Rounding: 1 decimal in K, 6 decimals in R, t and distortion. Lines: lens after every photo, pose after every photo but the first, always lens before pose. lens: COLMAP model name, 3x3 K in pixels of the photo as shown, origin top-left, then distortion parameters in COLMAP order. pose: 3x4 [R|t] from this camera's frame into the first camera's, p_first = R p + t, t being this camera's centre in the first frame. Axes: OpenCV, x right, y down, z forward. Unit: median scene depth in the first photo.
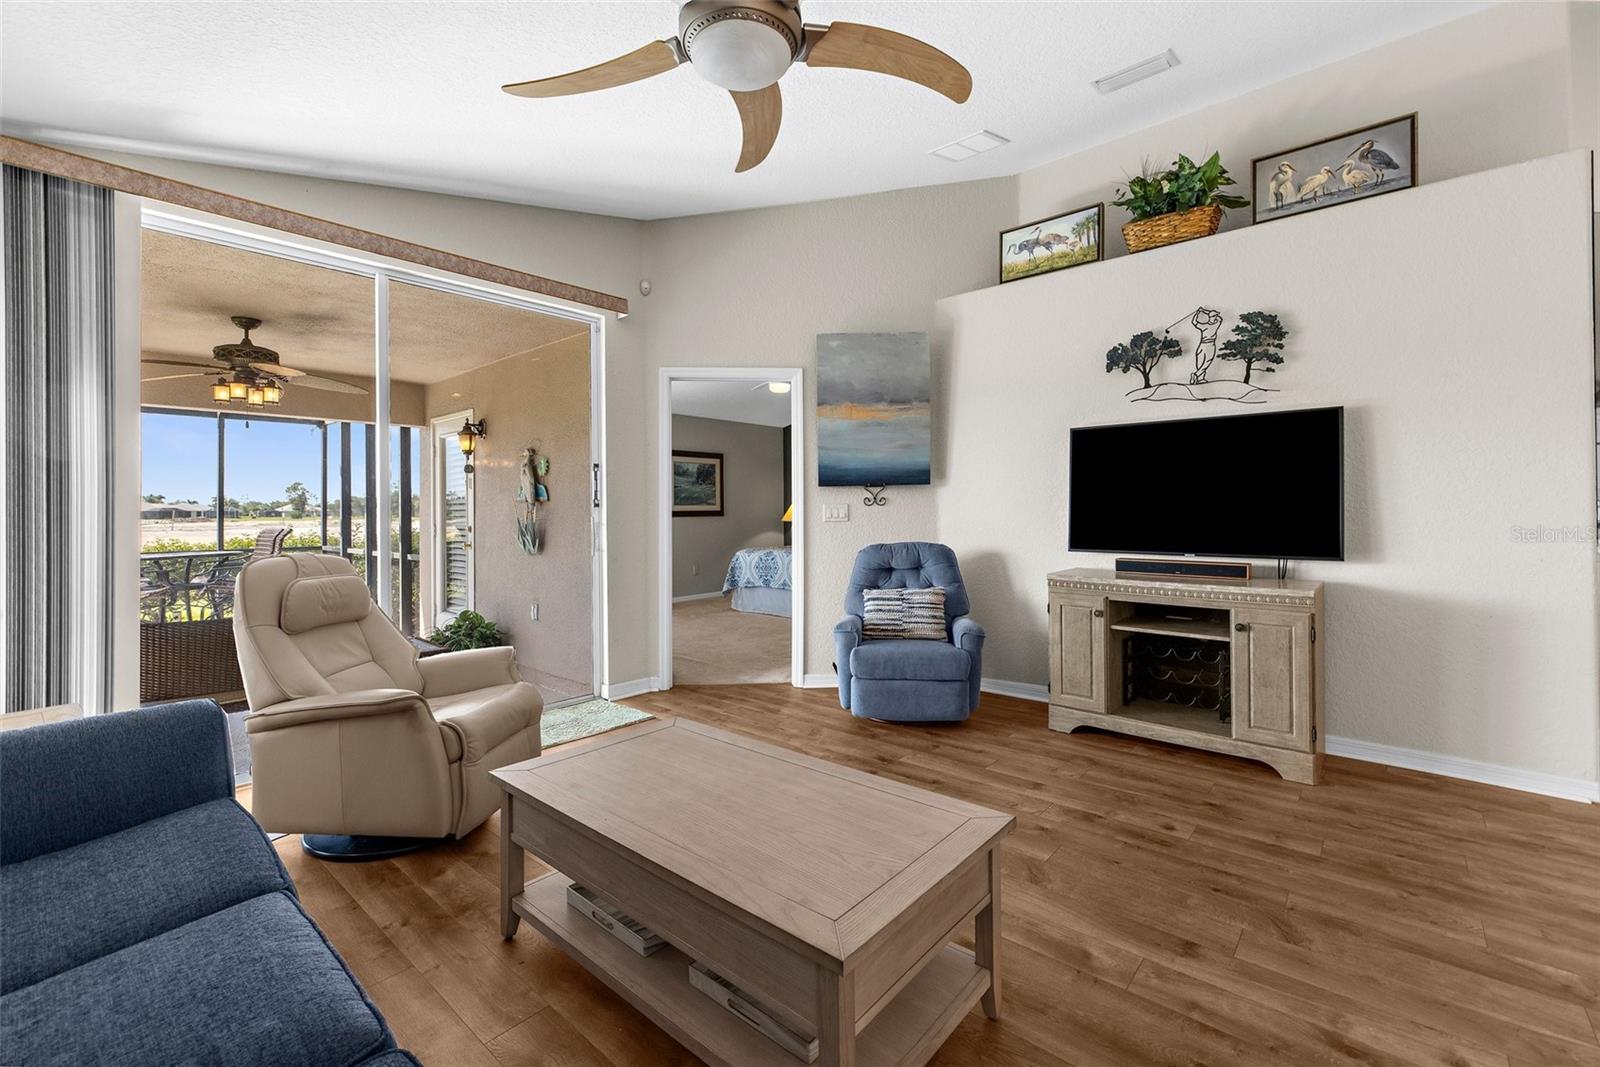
lens RADIAL K [[684.2, 0, 796.7], [0, 684.2, 508.2], [0, 0, 1]] dist [0.001952, 0.000097]
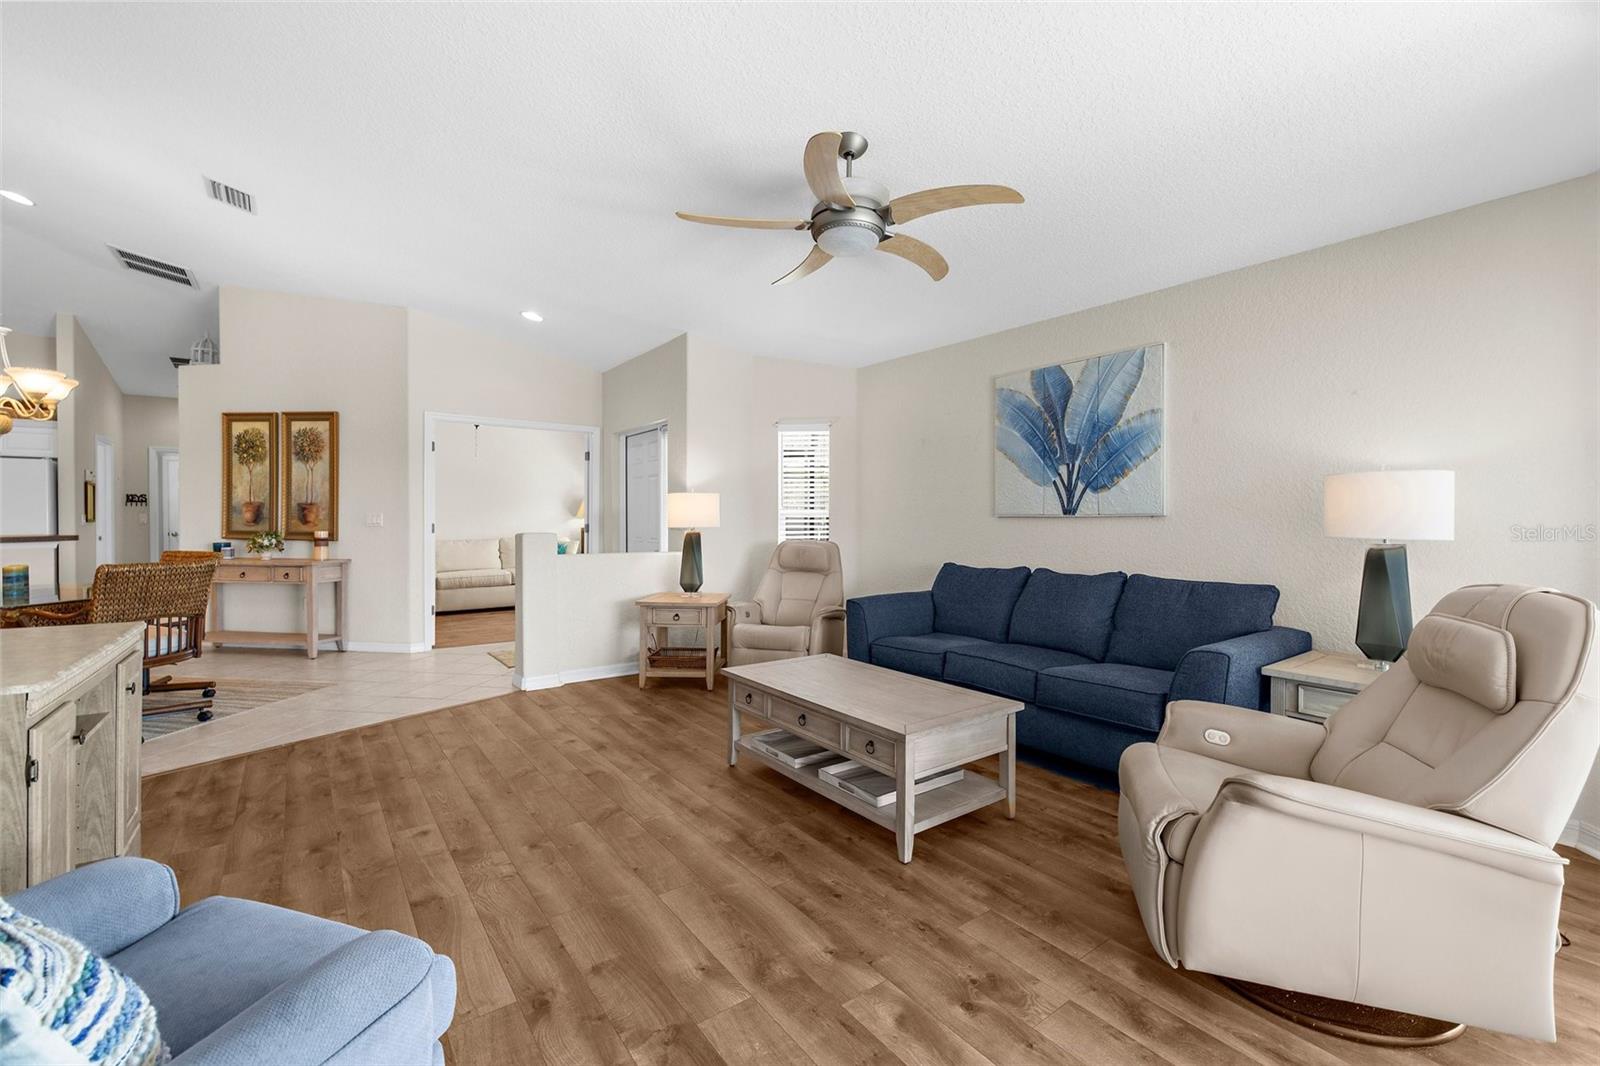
lens RADIAL K [[675.4, 0, 801.2], [0, 675.4, 525.1], [0, 0, 1]] dist [0.001645, 0.000275]
pose [[-0.977713, 0.003029, 0.209924, -0.143937], [0.004066, 0.999982, 0.004505, 0.002776], [-0.209907, 0.005259, -0.977707, 1.210396]]
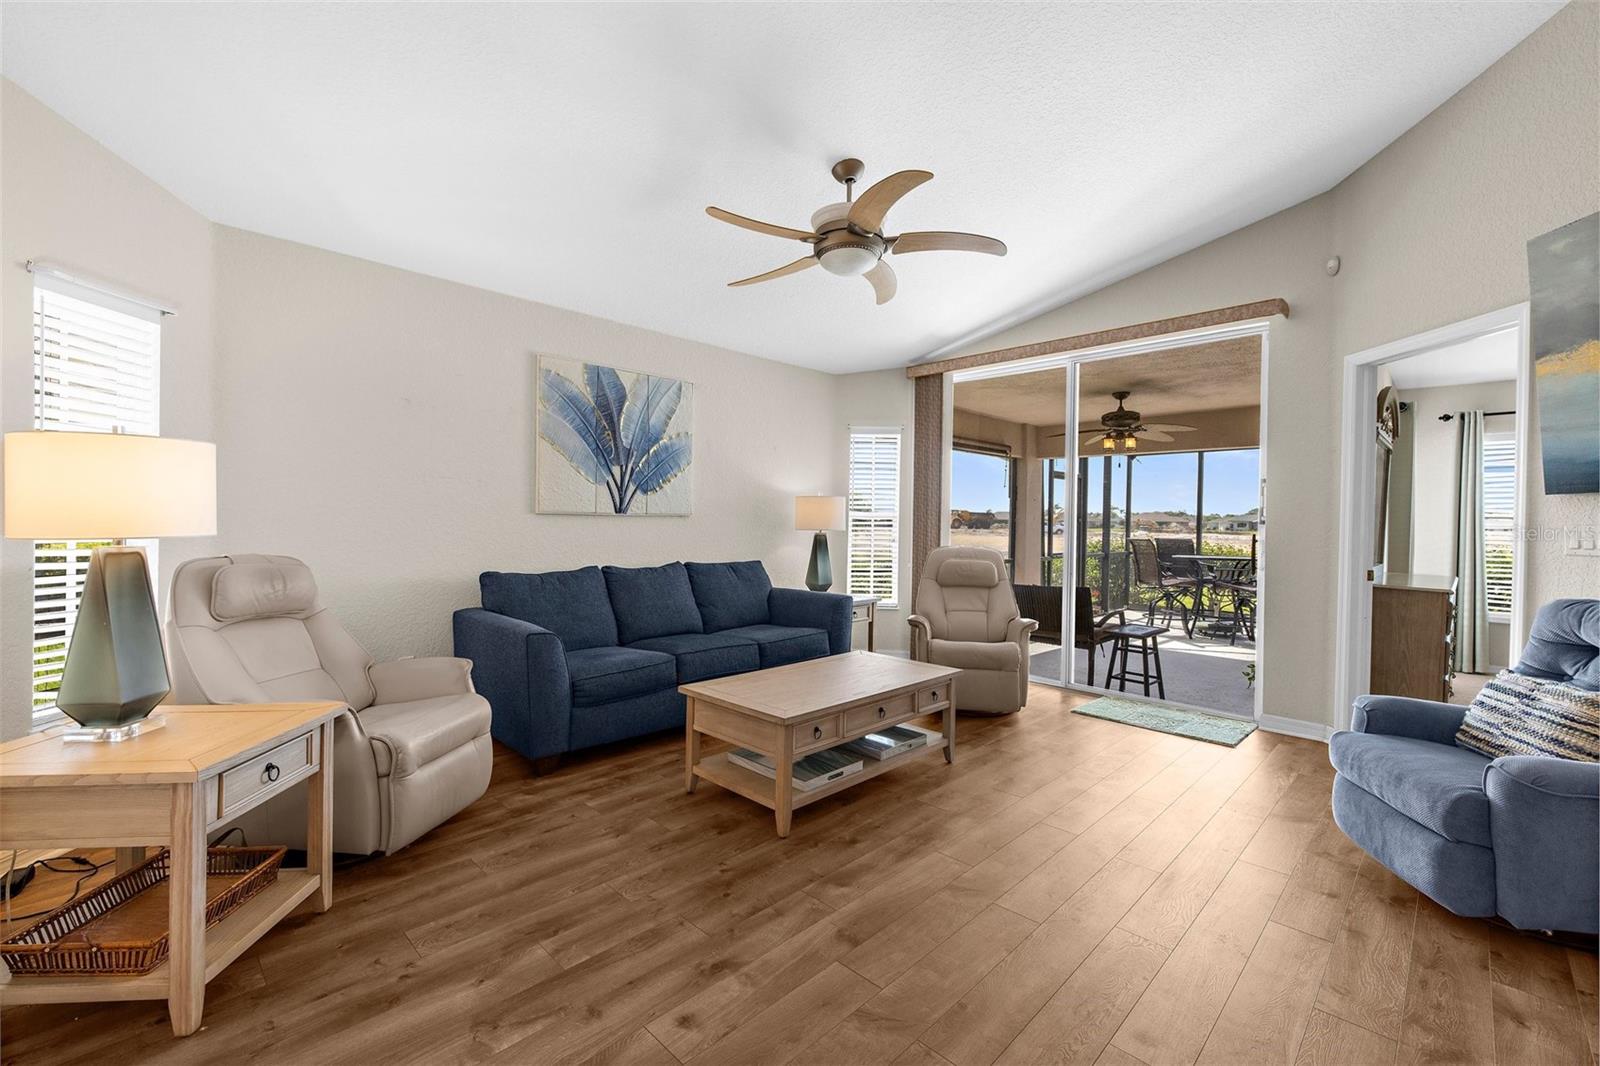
lens RADIAL K [[673.5, 0, 806.2], [0, 673.5, 524.6], [0, 0, 1]] dist [0.000207, -0.000008]
pose [[-0.057057, 0.013216, -0.998283, 0.761991], [-0.012053, 0.999830, 0.013925, -0.007282], [0.998298, 0.012827, -0.056888, 0.465321]]
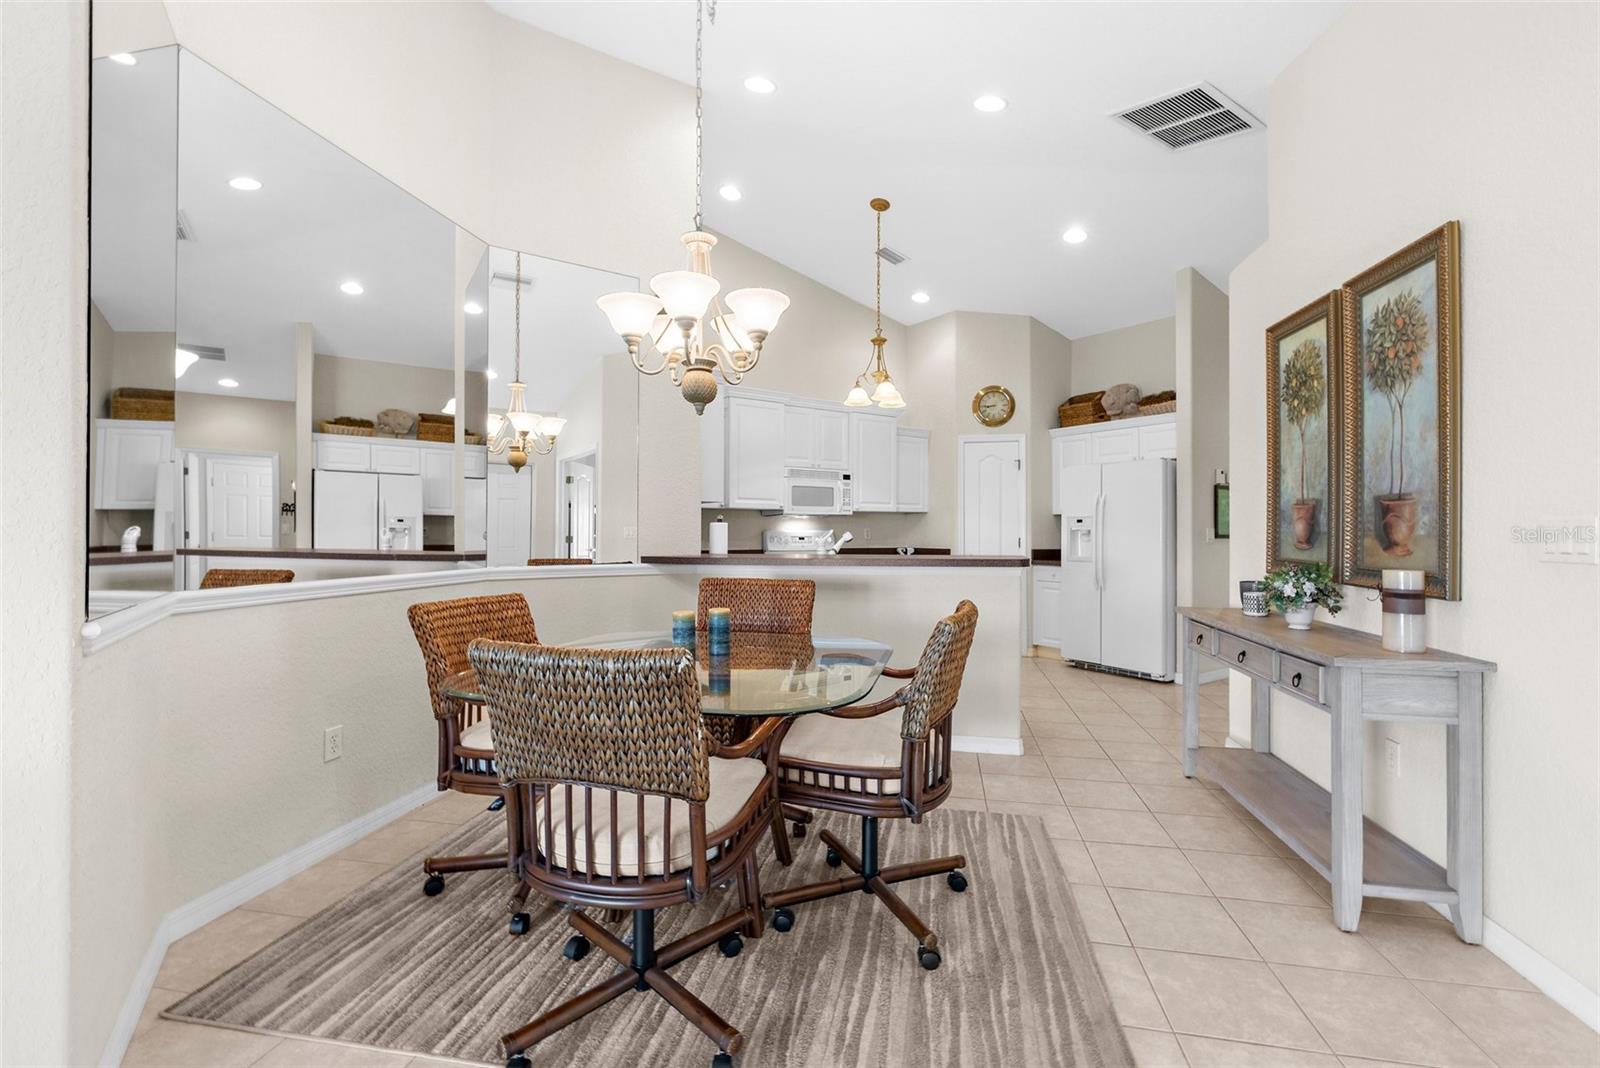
lens RADIAL K [[685.1, 0, 802.8], [0, 685.1, 526.1], [0, 0, 1]] dist [0.001796, 0.000379]
pose [[0.251028, 0.014431, 0.967872, 0.576416], [-0.006737, 0.999891, -0.013161, -0.005848], [-0.967956, -0.003217, 0.251098, 0.276016]]
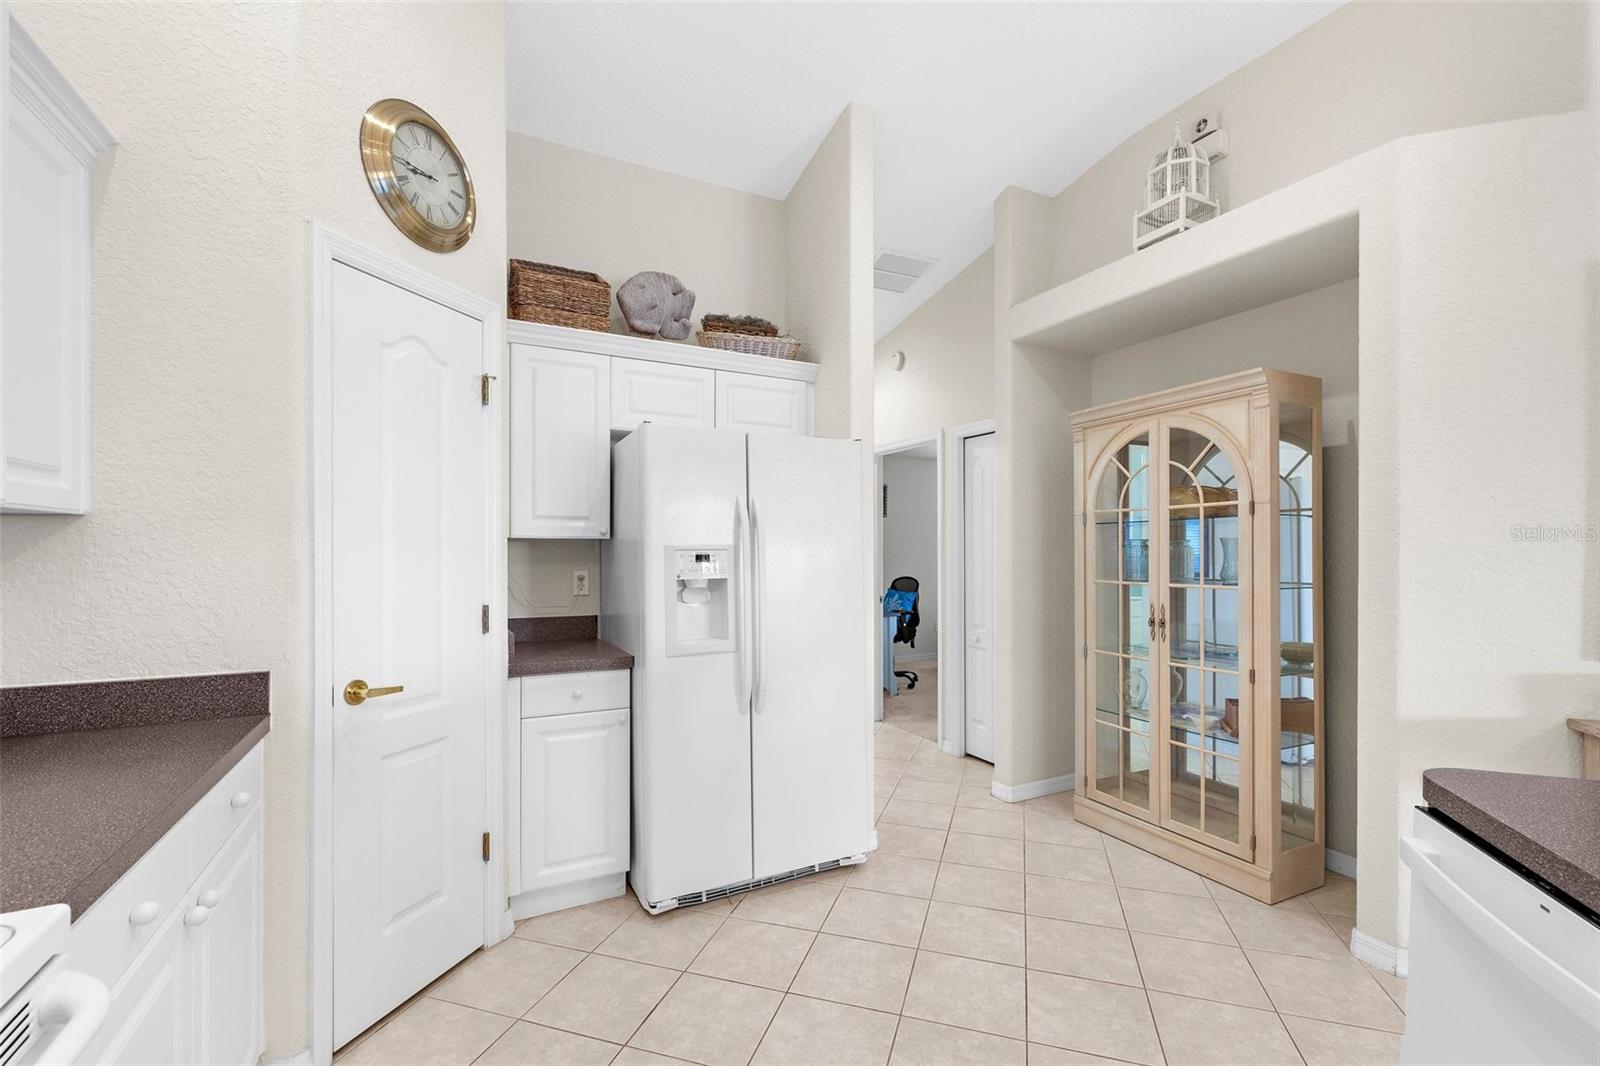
lens RADIAL K [[678.4, 0, 803.4], [0, 678.4, 550.9], [0, 0, 1]] dist [0.000780, 0.000039]
pose [[-0.931788, 0.004507, 0.362976, 1.900175], [0.002719, 0.999982, -0.005436, -0.044069], [-0.362993, -0.004078, -0.931783, 0.621573]]
